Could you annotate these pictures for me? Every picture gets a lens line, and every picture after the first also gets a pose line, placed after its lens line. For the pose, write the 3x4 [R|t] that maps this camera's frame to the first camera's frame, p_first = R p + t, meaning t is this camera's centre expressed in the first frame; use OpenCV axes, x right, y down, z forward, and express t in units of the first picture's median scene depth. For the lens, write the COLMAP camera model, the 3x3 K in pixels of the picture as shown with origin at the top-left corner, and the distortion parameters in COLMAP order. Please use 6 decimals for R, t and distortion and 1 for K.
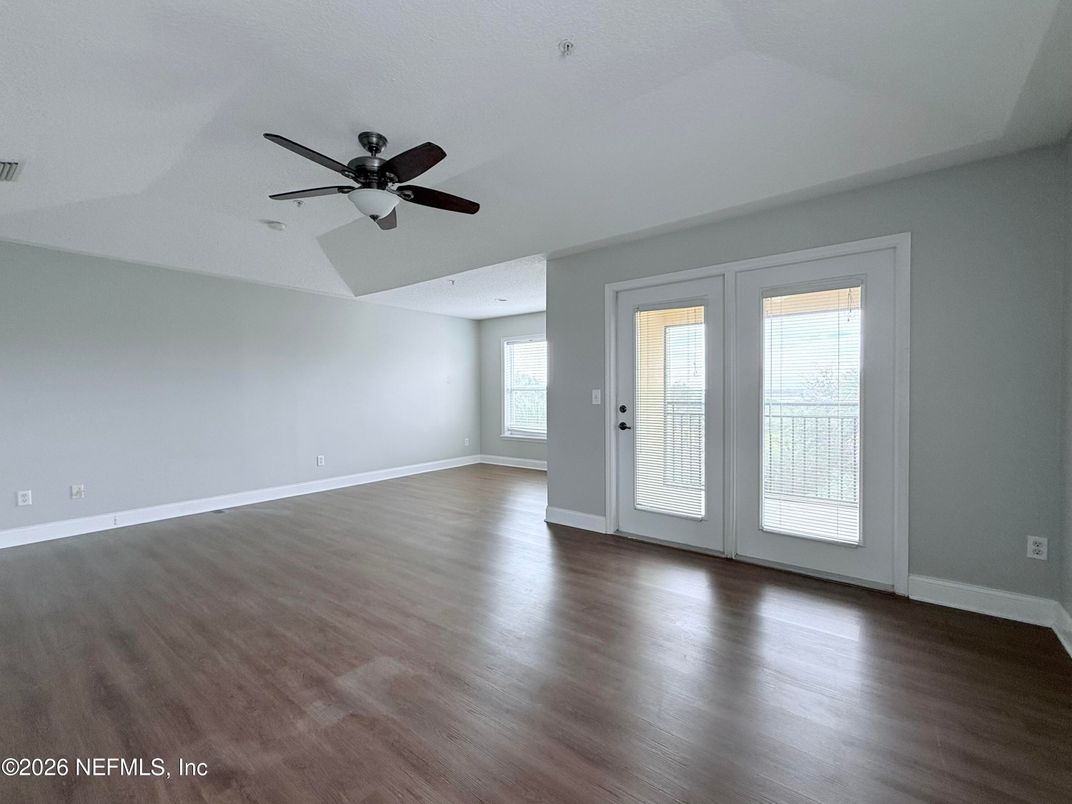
lens RADIAL K [[427.1, 0, 532.7], [0, 427.1, 399.6], [0, 0, 1]] dist [0.000015, 0.000225]
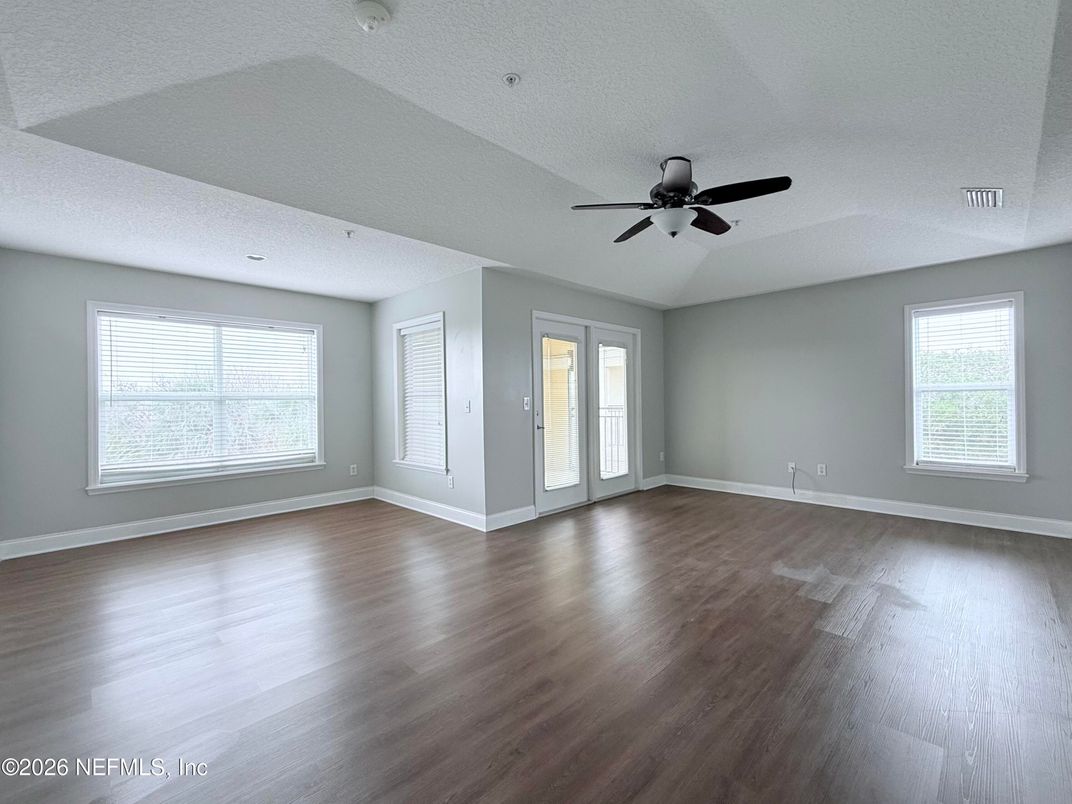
lens RADIAL K [[427.1, 0, 532.7], [0, 427.1, 399.6], [0, 0, 1]] dist [0.000015, 0.000225]
pose [[0.192358, 0.010303, 0.981271, -1.164782], [0.029756, 0.999424, -0.016326, 0.003630], [-0.980874, 0.032339, 0.191940, 0.900162]]
